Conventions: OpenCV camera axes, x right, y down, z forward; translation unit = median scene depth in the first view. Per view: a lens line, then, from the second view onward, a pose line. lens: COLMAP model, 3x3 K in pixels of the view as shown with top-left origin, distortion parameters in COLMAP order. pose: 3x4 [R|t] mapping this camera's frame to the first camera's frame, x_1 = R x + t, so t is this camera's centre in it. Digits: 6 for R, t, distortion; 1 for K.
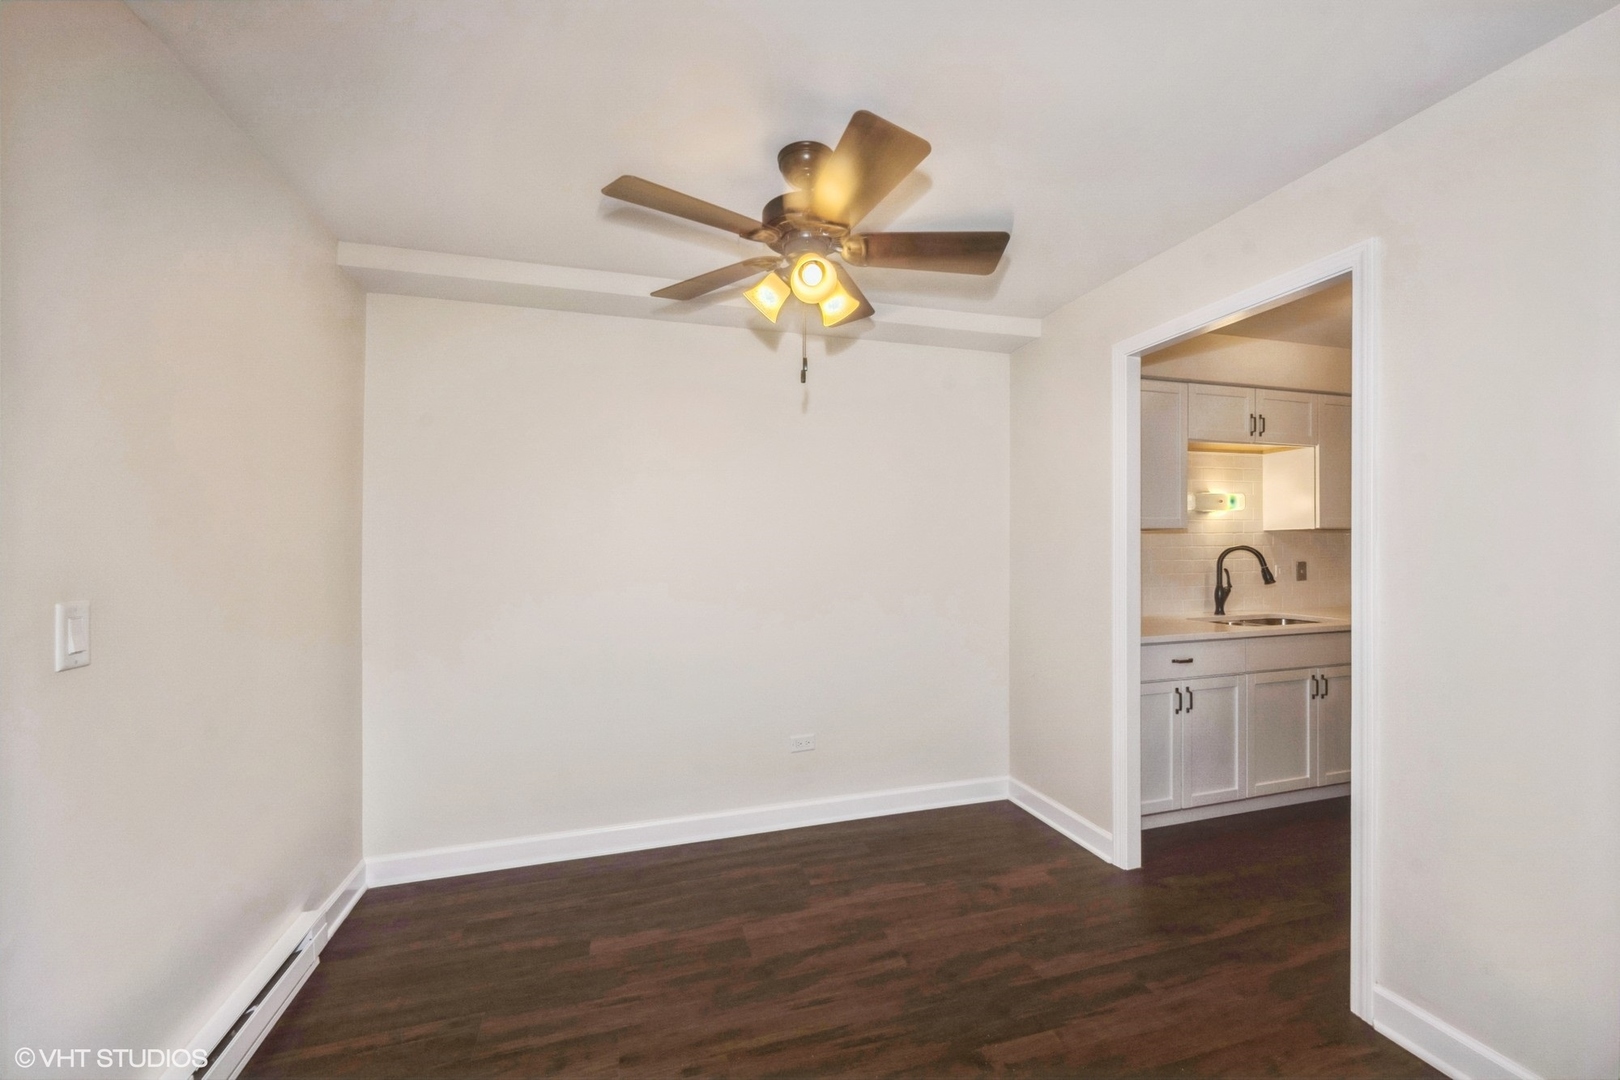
lens RADIAL K [[650.1, 0, 796.1], [0, 650.1, 536.6], [0, 0, 1]] dist [0.001609, -0.000187]
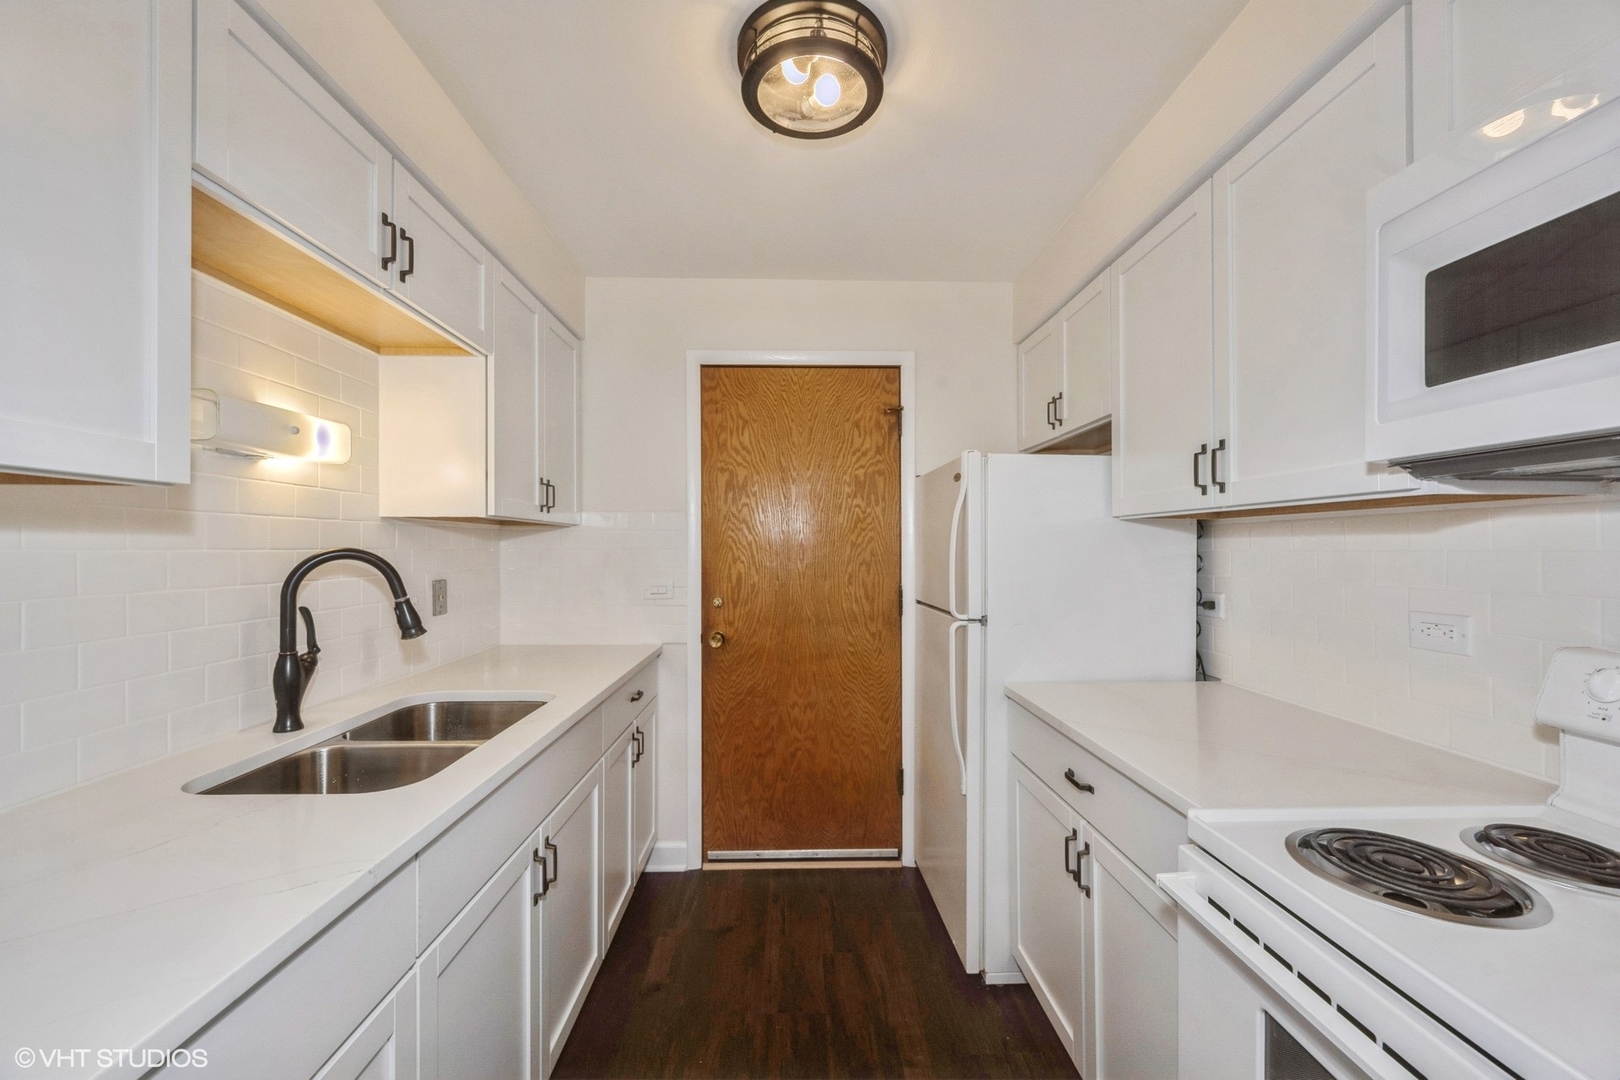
lens RADIAL K [[650.1, 0, 806.6], [0, 650.1, 550.9], [0, 0, 1]] dist [0.001609, -0.000187]
pose [[0.266382, 0.010311, 0.963812, 0.367186], [-0.009060, 0.999925, -0.008193, 0.017031], [-0.963825, -0.006550, 0.266456, 0.610567]]
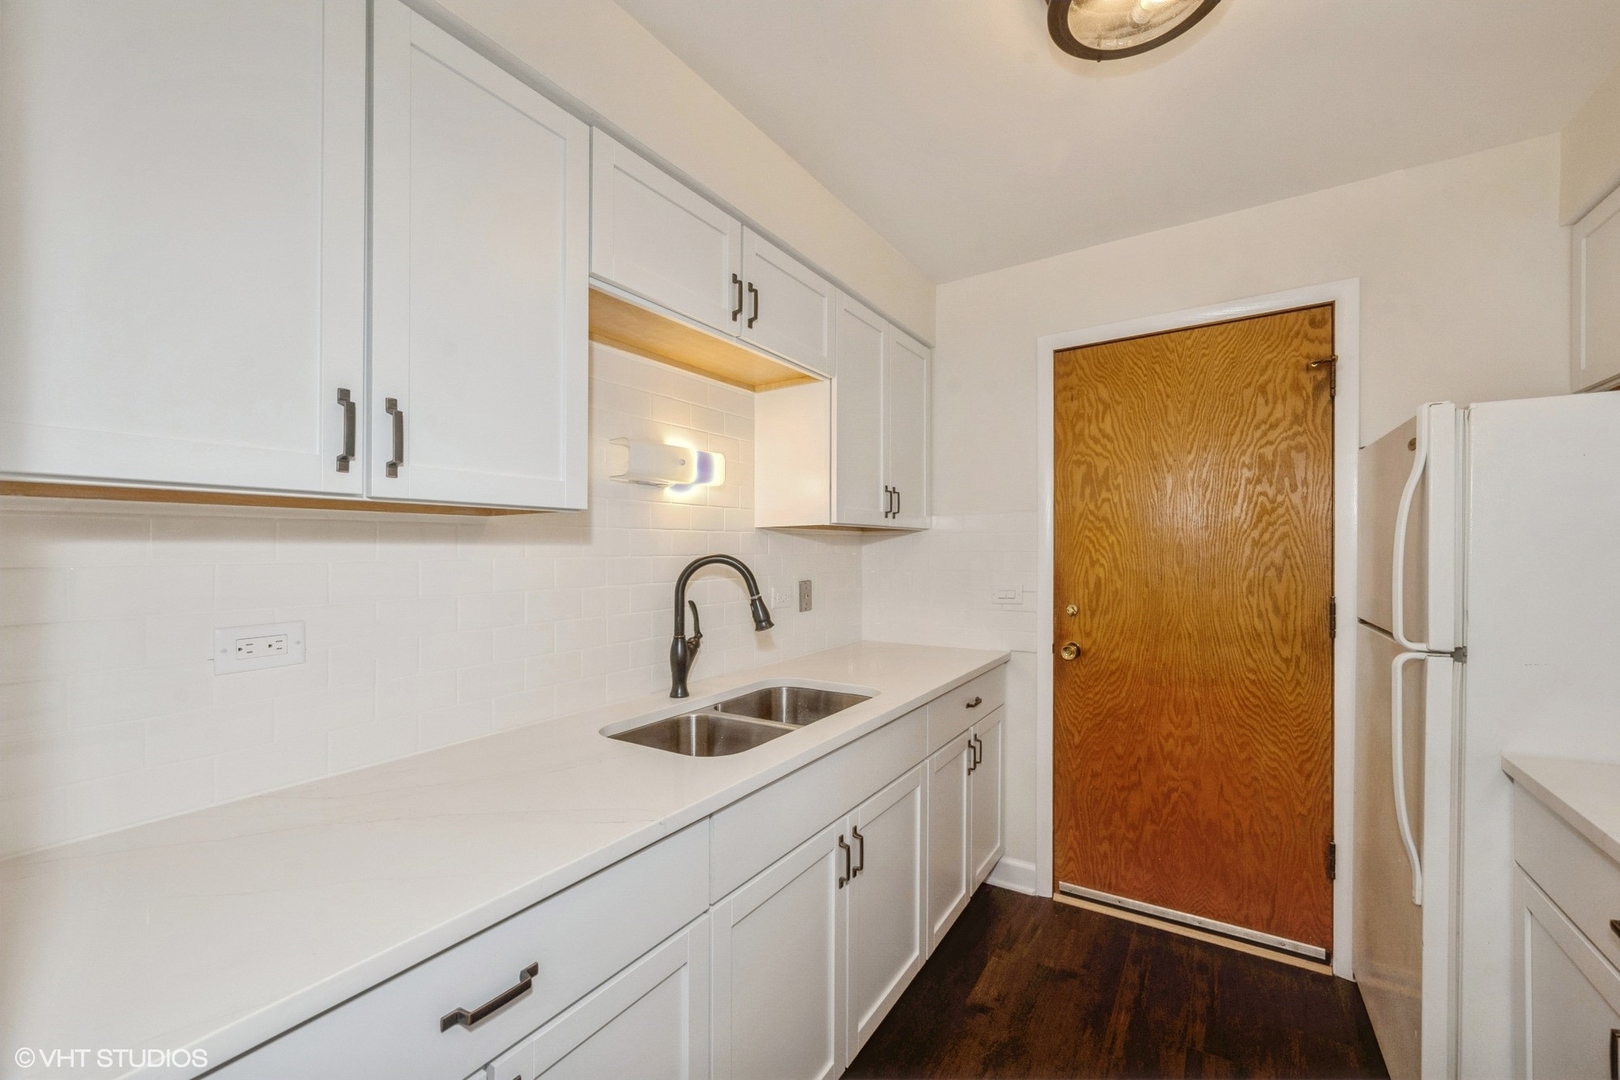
lens RADIAL K [[650.1, 0, 810.6], [0, 650.1, 554.6], [0, 0, 1]] dist [0.001609, -0.000187]
pose [[0.763089, 0.003392, 0.646284, 0.413568], [-0.004231, 0.999991, -0.000252, 0.014904], [-0.646279, -0.002542, 0.763097, 0.570076]]
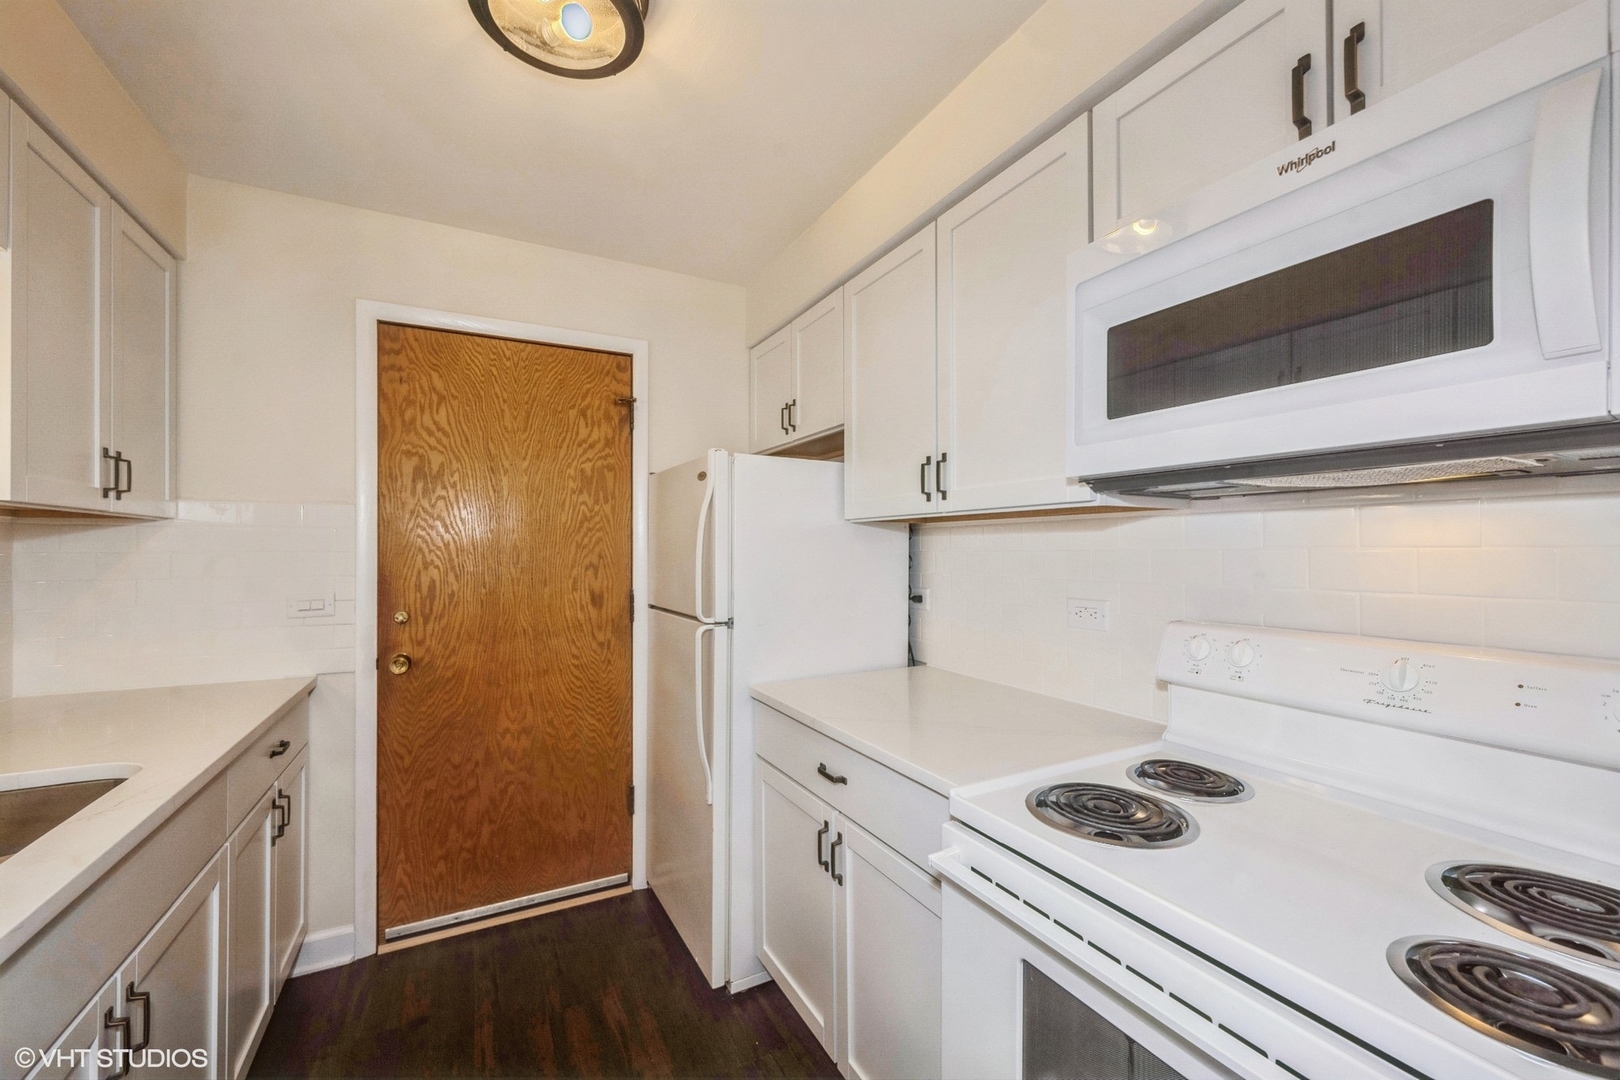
lens RADIAL K [[650.1, 0, 811.1], [0, 650.1, 547.9], [0, 0, 1]] dist [0.001609, -0.000187]
pose [[-0.190021, 0.017509, 0.981624, 0.392931], [-0.000671, 0.999838, -0.017964, 0.017366], [-0.981780, -0.004072, -0.189979, 0.647300]]
